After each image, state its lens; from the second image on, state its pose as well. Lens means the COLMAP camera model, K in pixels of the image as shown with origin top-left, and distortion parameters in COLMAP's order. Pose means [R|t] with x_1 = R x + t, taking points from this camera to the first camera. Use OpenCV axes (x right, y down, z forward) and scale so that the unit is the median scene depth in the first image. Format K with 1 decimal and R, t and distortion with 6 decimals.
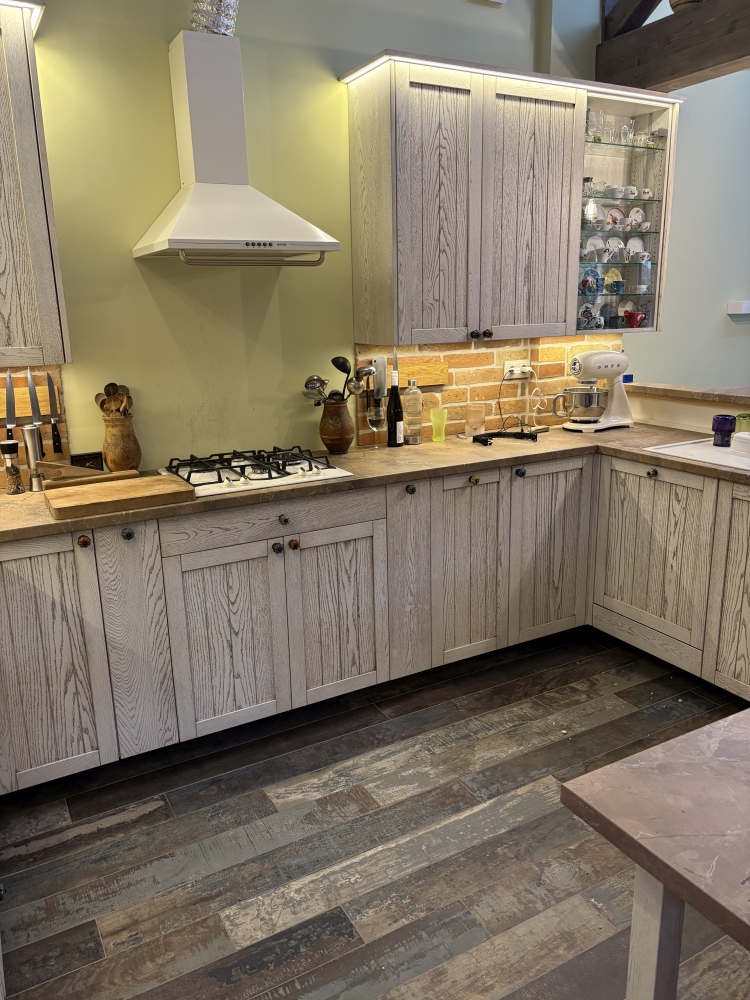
lens RADIAL K [[754.5, 0, 379.5], [0, 754.5, 505.6], [0, 0, 1]] dist [0.024494, -0.018655]
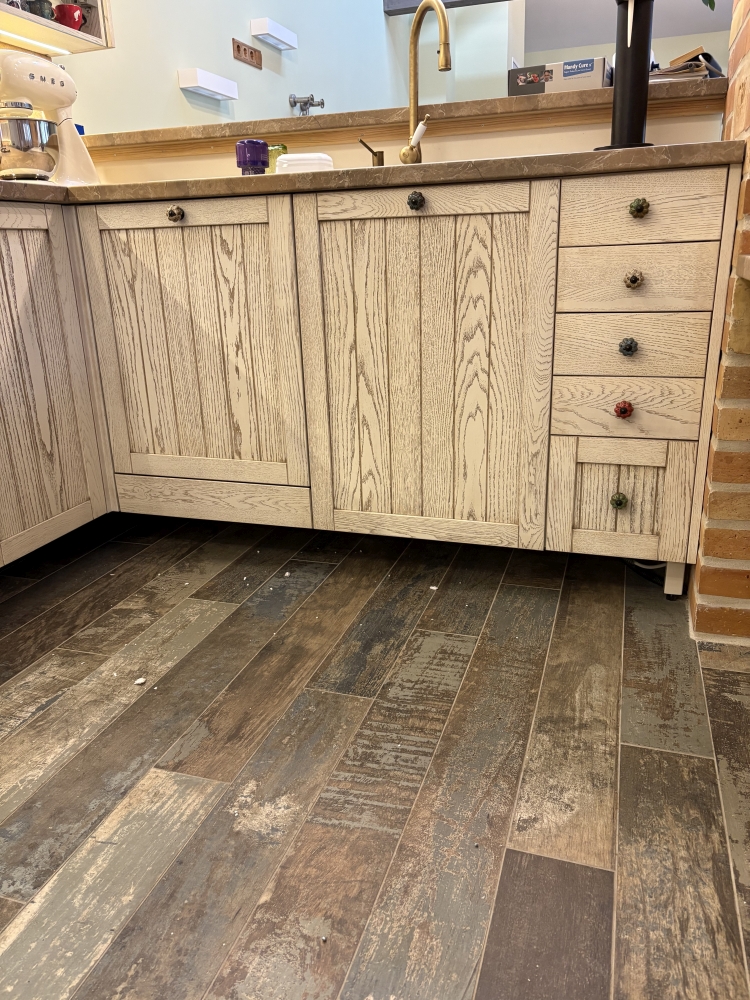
lens RADIAL K [[754.5, 0, 371.6], [0, 754.5, 505.3], [0, 0, 1]] dist [0.024494, -0.018655]
pose [[0.741147, -0.213210, 0.636587, 0.049186], [0.182984, 0.976483, 0.114010, 0.140118], [-0.645925, 0.031987, 0.762731, 0.461318]]
